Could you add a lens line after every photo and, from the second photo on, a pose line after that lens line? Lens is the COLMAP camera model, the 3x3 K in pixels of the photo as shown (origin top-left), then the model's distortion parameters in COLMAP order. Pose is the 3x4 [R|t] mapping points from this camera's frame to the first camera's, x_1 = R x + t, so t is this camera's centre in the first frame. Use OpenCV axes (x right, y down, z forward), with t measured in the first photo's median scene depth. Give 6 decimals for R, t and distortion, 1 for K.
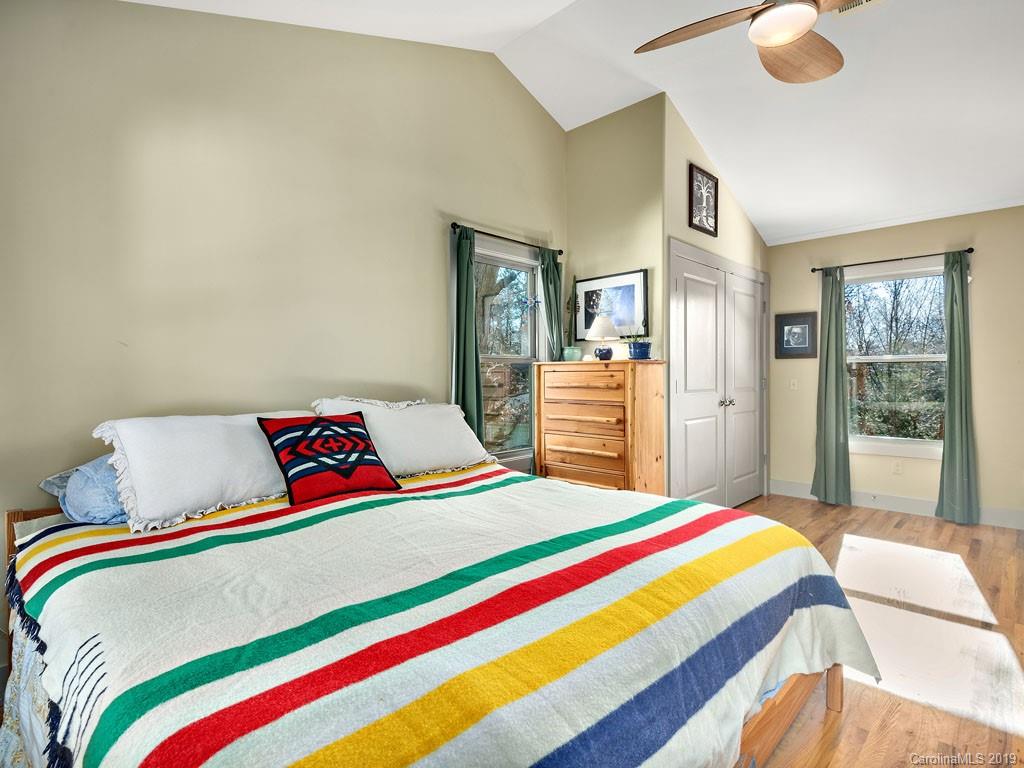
lens RADIAL K [[519.5, 0, 510.5], [0, 519.5, 382.0], [0, 0, 1]] dist [0.038049, -0.025968]
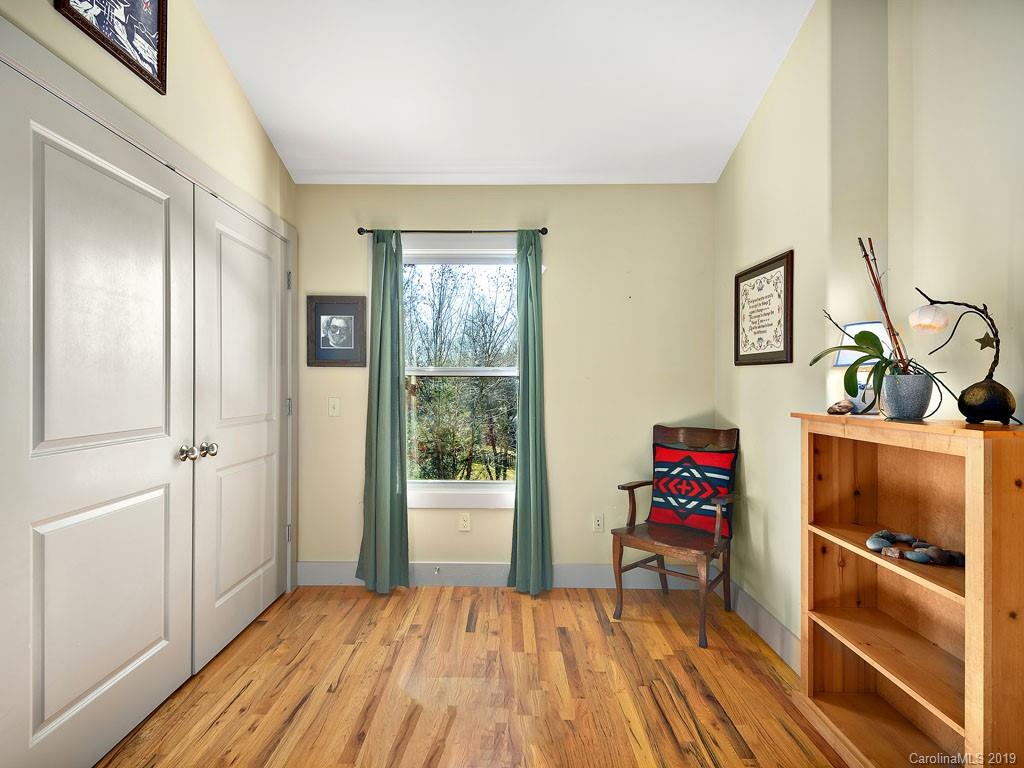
lens RADIAL K [[519.5, 0, 510.5], [0, 519.5, 382.0], [0, 0, 1]] dist [0.038049, -0.025968]
pose [[0.711548, 0.011032, 0.702551, 0.262332], [0.000875, 0.999862, -0.016587, -0.016502], [-0.702637, 0.012418, 0.711440, 0.421542]]
